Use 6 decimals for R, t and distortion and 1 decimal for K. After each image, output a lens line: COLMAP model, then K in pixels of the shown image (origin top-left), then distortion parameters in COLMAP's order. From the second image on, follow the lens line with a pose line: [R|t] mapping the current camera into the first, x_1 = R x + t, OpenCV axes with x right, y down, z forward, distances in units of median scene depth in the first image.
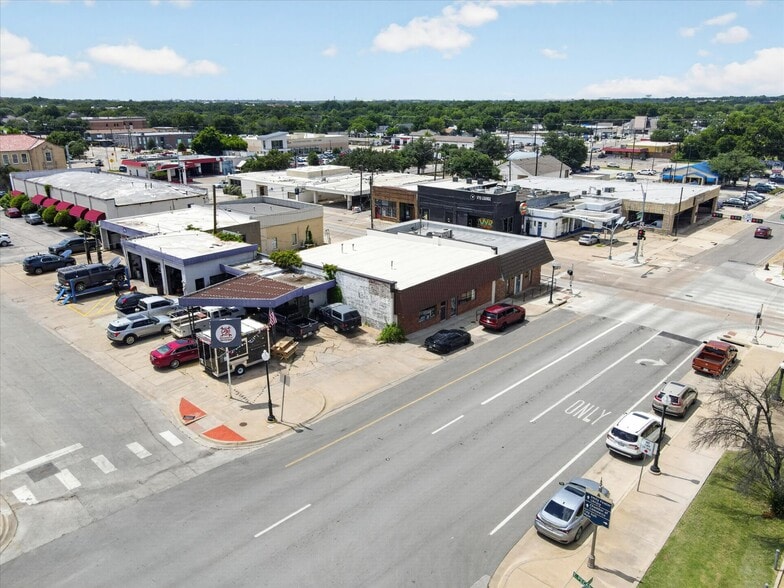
lens RADIAL K [[576.3, 0, 389.9], [0, 576.3, 295.7], [0, 0, 1]] dist [0.000098, 0.028509]
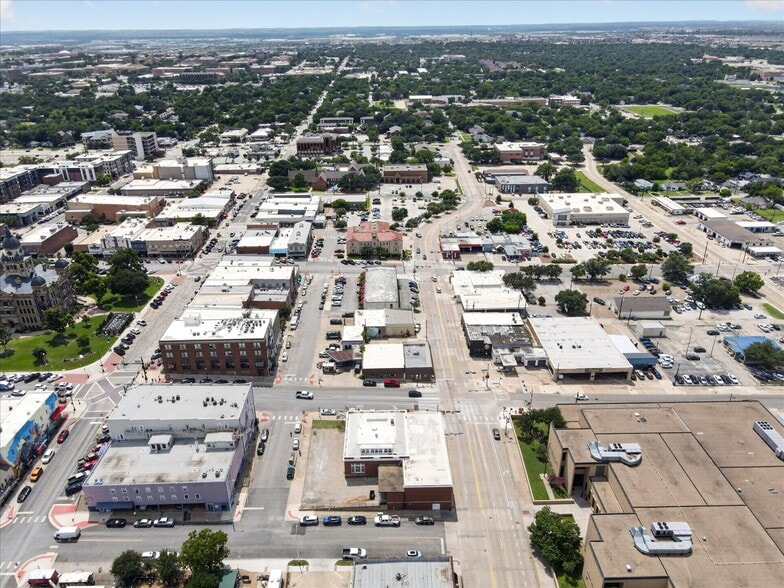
lens RADIAL K [[576.3, 0, 391.0], [0, 576.3, 293.7], [0, 0, 1]] dist [0.000098, 0.028509]
pose [[0.684786, 0.306513, -0.661149, 2.818310], [-0.222879, 0.951861, 0.210441, -1.485433], [0.693825, 0.003249, 0.720137, -1.973812]]
